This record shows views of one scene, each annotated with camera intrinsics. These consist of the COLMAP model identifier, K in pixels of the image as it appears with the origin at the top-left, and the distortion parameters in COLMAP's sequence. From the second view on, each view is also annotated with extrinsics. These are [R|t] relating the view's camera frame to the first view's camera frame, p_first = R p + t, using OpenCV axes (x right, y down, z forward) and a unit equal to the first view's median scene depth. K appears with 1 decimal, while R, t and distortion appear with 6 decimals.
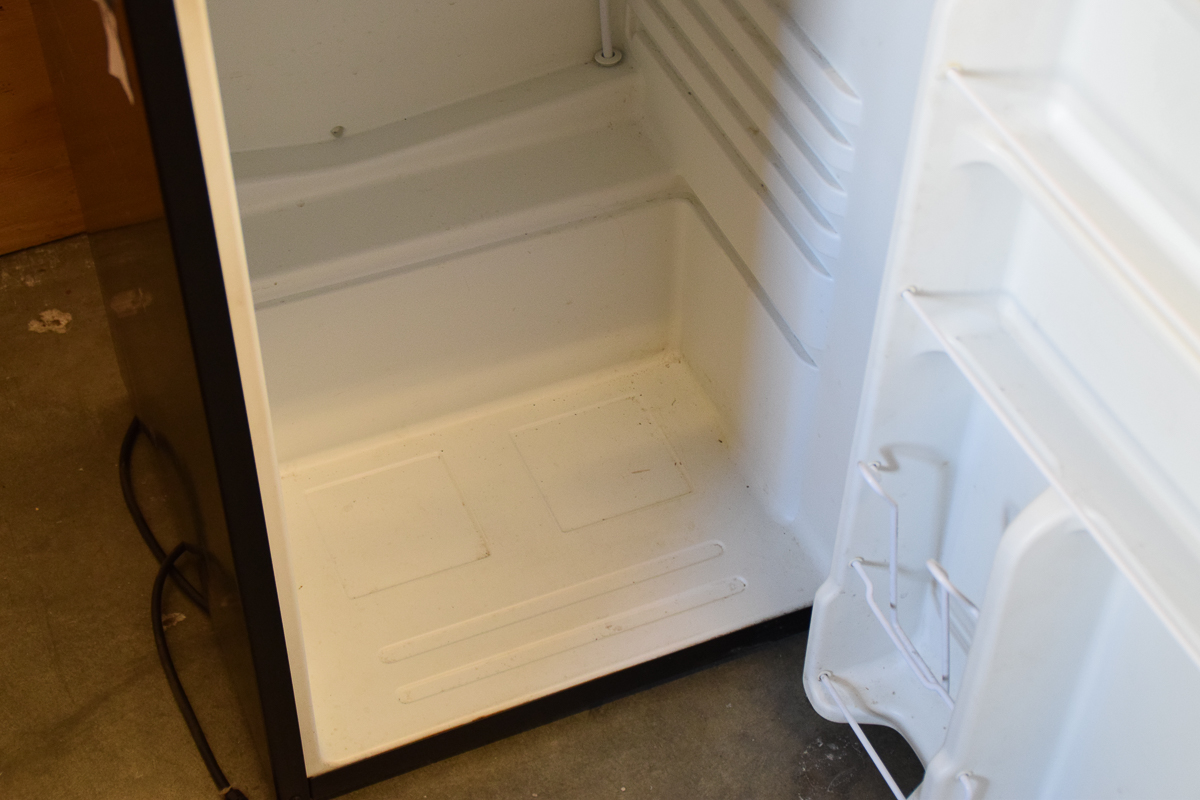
lens RADIAL K [[1933.1, 0, 600.0], [0, 1933.1, 400.0], [0, 0, 1]] dist [0.158649, 0.060408]
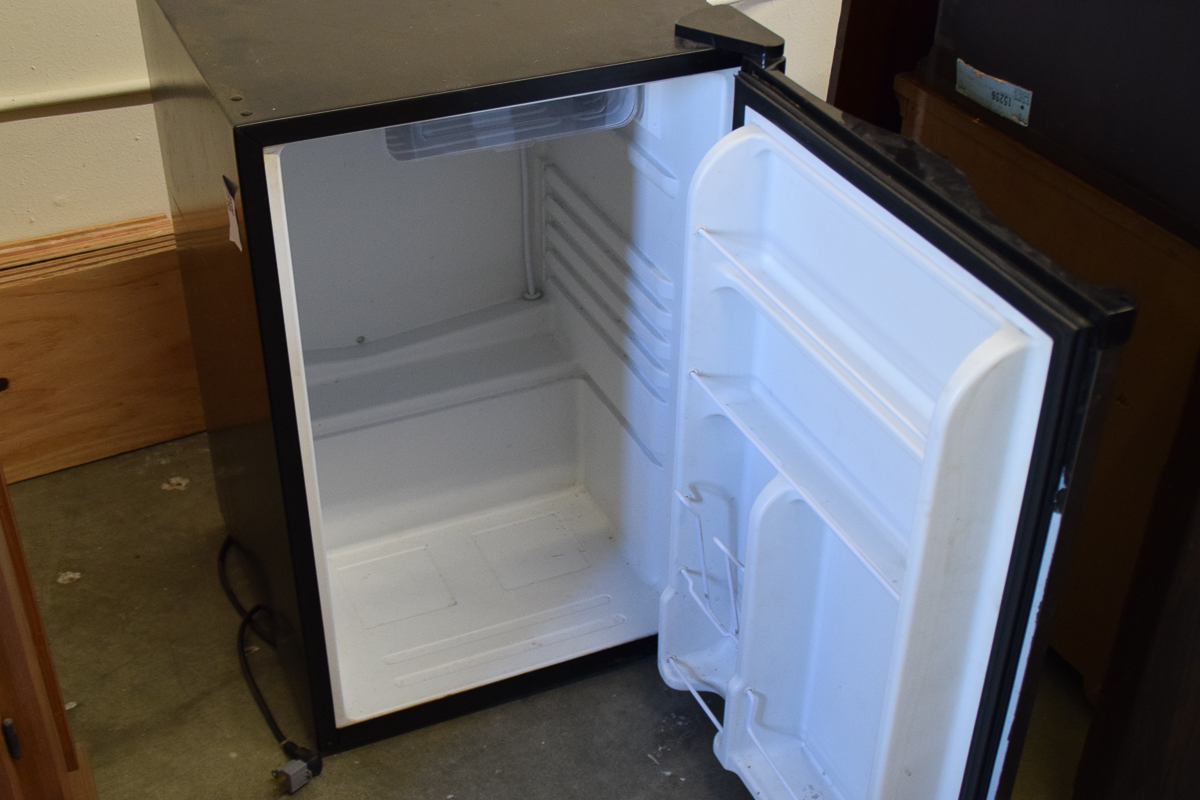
lens RADIAL K [[1578.9, 0, 600.0], [0, 1578.9, 400.0], [0, 0, 1]] dist [-0.084586, -0.025215]
pose [[0.999768, -0.019663, 0.008803, 0.049292], [0.021106, 0.975889, -0.217246, 0.200092], [-0.004319, 0.217381, 0.976077, -0.251488]]
